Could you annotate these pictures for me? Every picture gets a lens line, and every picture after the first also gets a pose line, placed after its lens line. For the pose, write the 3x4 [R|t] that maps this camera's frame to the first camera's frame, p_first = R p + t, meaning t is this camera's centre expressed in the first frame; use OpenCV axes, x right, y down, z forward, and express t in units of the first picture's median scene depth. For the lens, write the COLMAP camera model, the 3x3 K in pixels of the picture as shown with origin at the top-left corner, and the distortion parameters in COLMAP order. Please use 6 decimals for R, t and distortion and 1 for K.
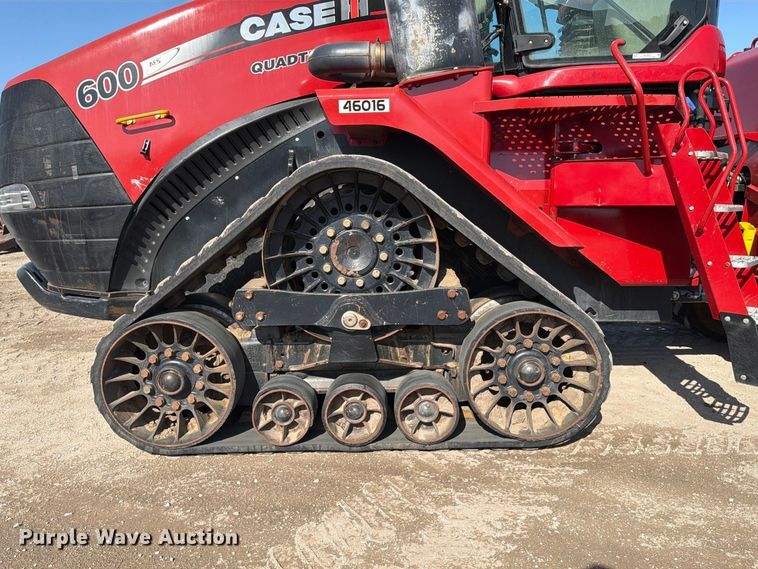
lens RADIAL K [[612.7, 0, 379.3], [0, 612.7, 293.9], [0, 0, 1]] dist [0.141902, -0.236740]
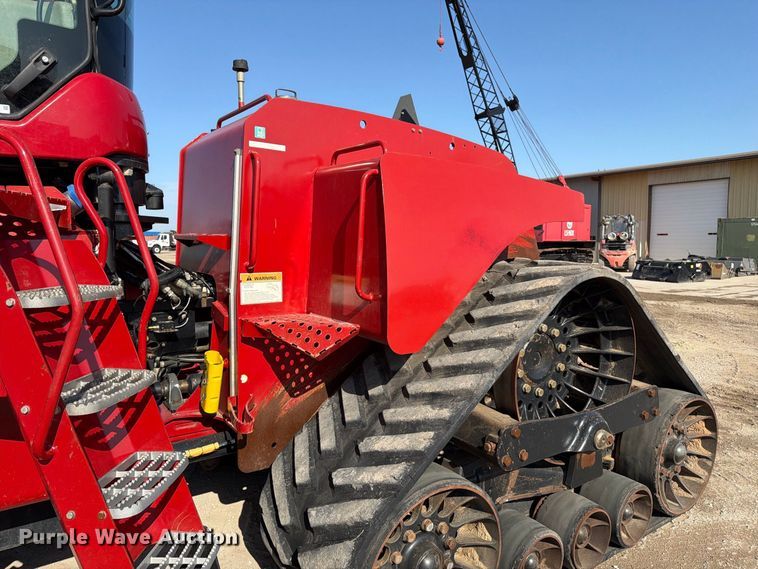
lens RADIAL K [[534.0, 0, 388.0], [0, 534.0, 285.8], [0, 0, 1]] dist [0.001943, -0.001126]
pose [[0.773188, -0.041309, 0.632830, 0.417121], [0.097354, 0.993780, -0.054076, -0.165621], [-0.626660, 0.103420, 0.772400, 0.433818]]
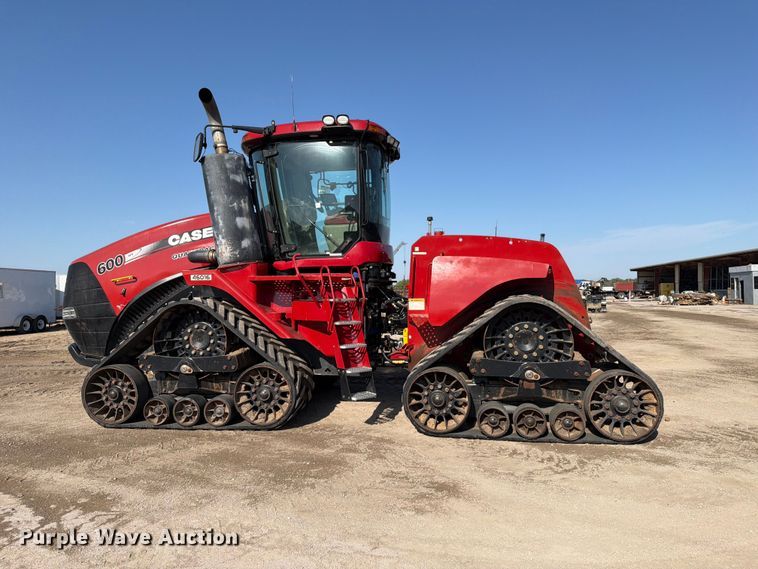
lens RADIAL K [[494.9, 0, 392.9], [0, 494.9, 286.1], [0, 0, 1]] dist [0.002246, -0.064689]
pose [[0.997880, 0.007533, -0.064645, 0.781157], [-0.018314, 0.985642, -0.167850, 0.029893], [0.062452, 0.168678, 0.983691, -0.758426]]
